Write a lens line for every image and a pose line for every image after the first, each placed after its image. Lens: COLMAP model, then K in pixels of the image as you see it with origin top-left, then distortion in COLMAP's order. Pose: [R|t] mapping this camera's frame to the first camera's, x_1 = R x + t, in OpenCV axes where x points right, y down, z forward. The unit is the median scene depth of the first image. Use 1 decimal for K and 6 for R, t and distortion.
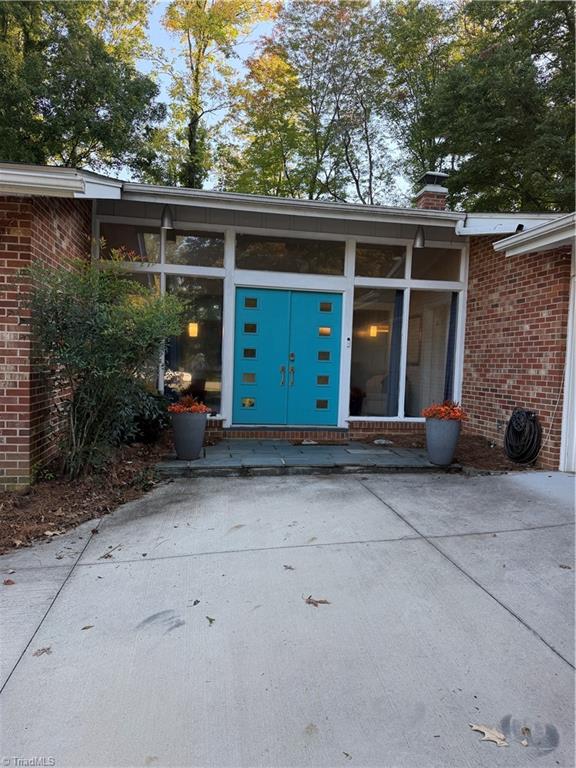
lens RADIAL K [[541.1, 0, 288.0], [0, 541.1, 384.0], [0, 0, 1]] dist [0.346695, -0.002268]
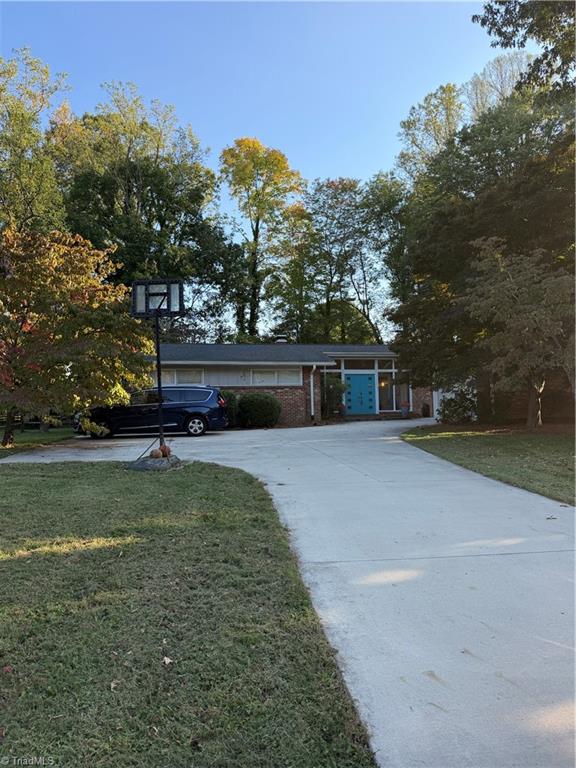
lens RADIAL K [[541.1, 0, 288.0], [0, 541.1, 384.0], [0, 0, 1]] dist [0.346695, -0.002268]
pose [[0.999145, -0.036387, 0.019644, -0.490886], [0.037835, 0.996139, -0.079215, 0.136465], [-0.016686, 0.079891, 0.996664, -2.282611]]
